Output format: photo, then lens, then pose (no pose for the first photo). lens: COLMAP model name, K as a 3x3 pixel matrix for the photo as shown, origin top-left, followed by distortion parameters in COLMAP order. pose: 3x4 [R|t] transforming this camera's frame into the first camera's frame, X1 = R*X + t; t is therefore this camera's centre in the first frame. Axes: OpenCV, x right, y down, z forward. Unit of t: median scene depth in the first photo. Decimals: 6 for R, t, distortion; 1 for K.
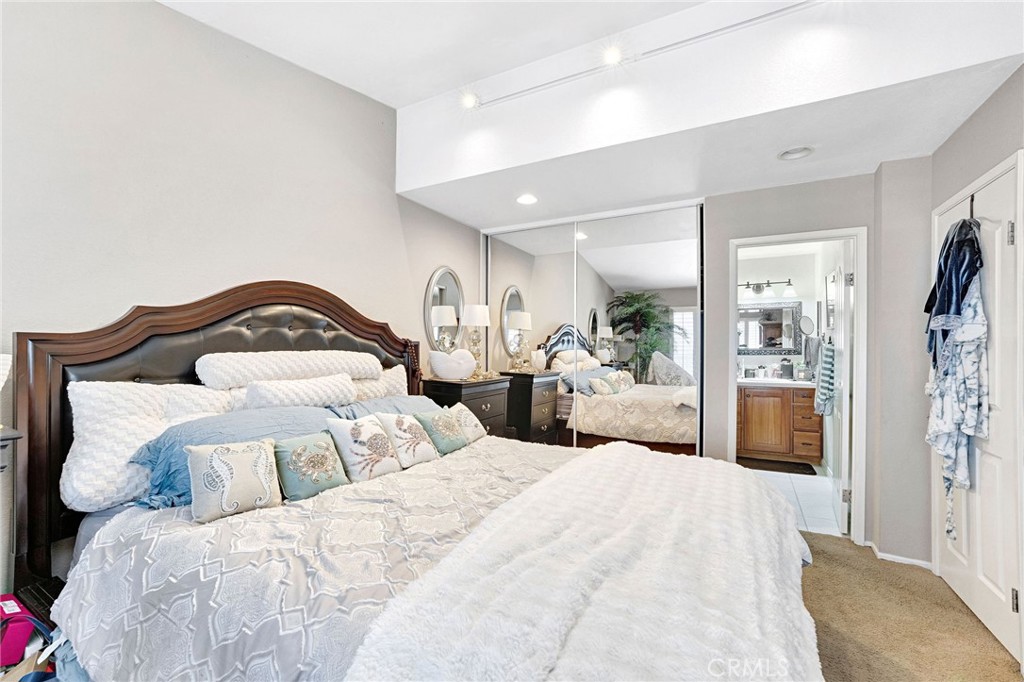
lens RADIAL K [[424.4, 0, 511.3], [0, 424.4, 342.8], [0, 0, 1]] dist [-0.045258, 0.017847]
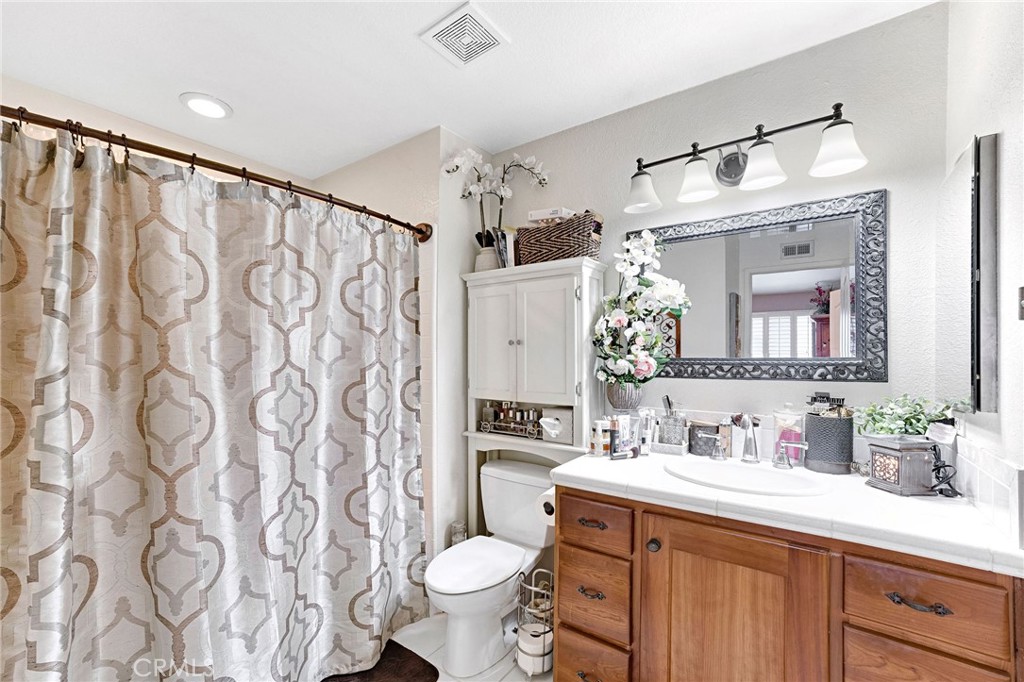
lens RADIAL K [[424.4, 0, 511.0], [0, 424.4, 345.5], [0, 0, 1]] dist [-0.045258, 0.017847]
pose [[0.993348, -0.003211, -0.115107, 0.470415], [0.003818, 0.999980, 0.005058, 0.002064], [0.115089, -0.005464, 0.993340, 0.684188]]
